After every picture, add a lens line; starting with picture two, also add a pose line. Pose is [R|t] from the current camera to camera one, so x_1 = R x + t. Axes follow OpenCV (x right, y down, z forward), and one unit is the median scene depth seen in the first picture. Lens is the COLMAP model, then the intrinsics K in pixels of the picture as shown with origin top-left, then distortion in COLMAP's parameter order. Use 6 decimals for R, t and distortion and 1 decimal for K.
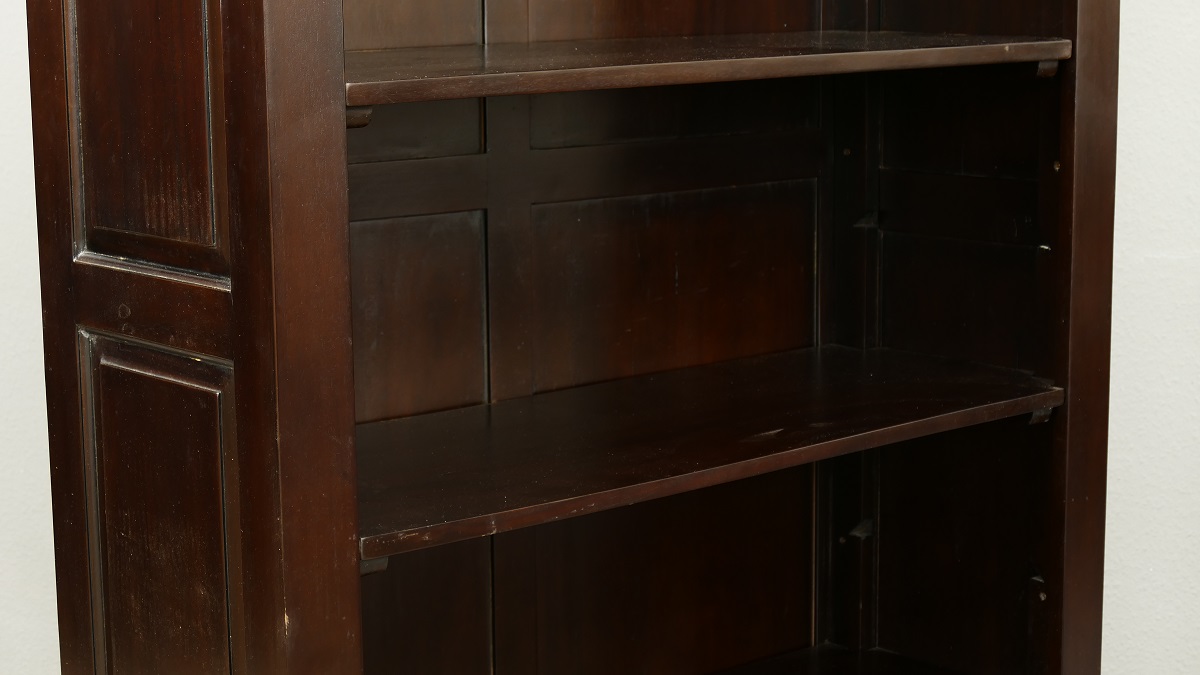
lens RADIAL K [[2582.9, 0, 600.0], [0, 2582.9, 337.5], [0, 0, 1]] dist [-0.057378, 0.163604]
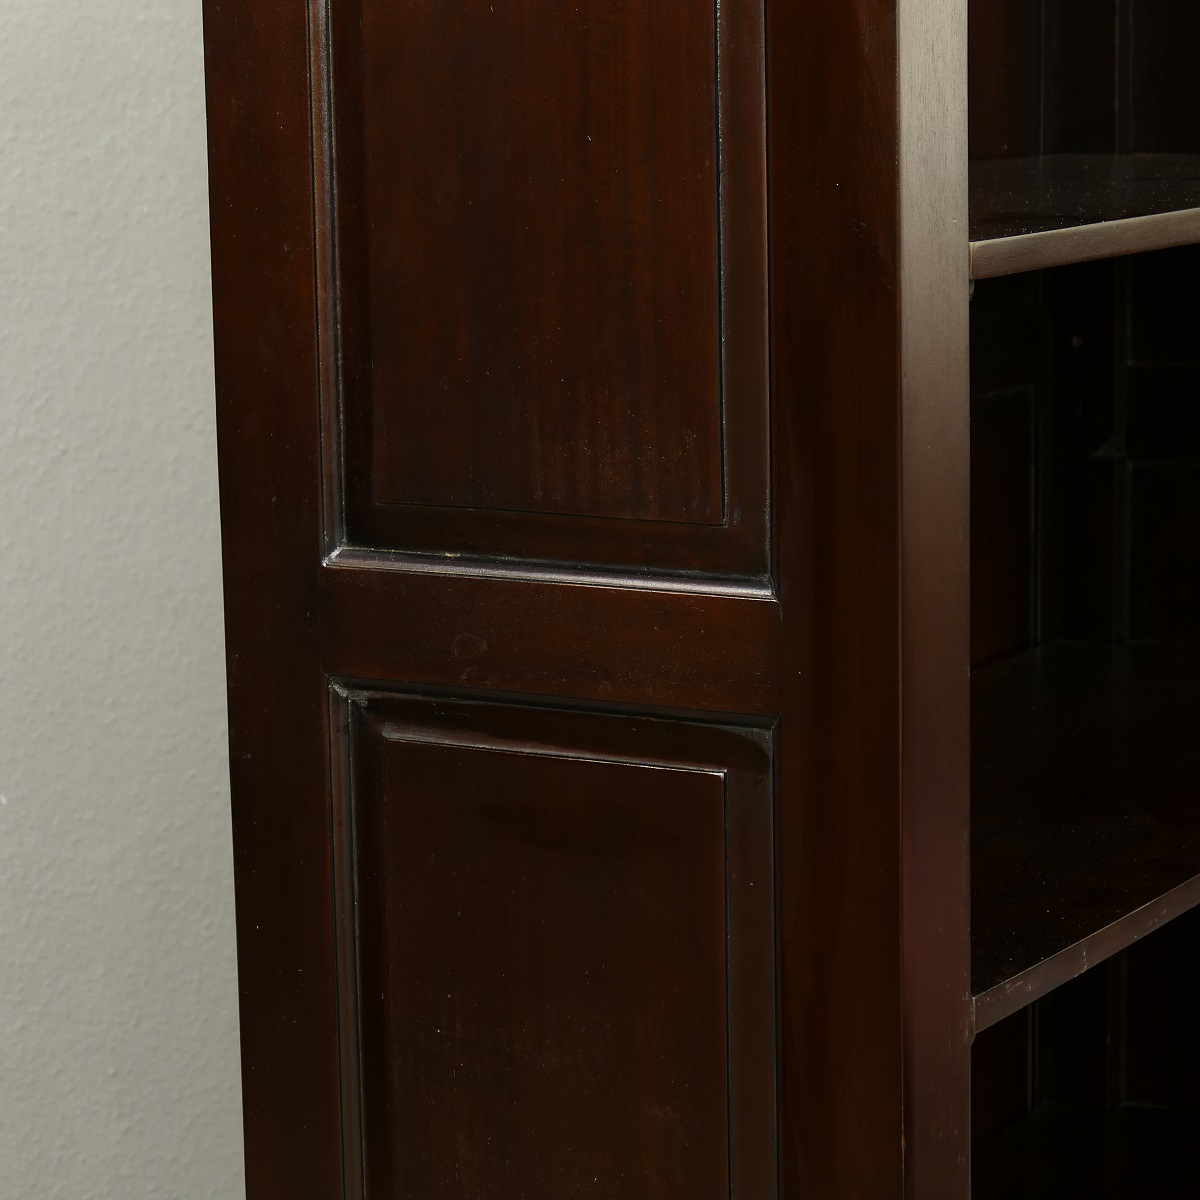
lens RADIAL K [[3861.7, 0, 600.0], [0, 3861.7, 600.0], [0, 0, 1]] dist [0.028705, -2.215579]
pose [[0.933641, -0.054429, 0.354051, -0.449786], [0.057592, 0.998339, 0.001604, -0.019521], [-0.353550, 0.018894, 0.935225, 0.172445]]
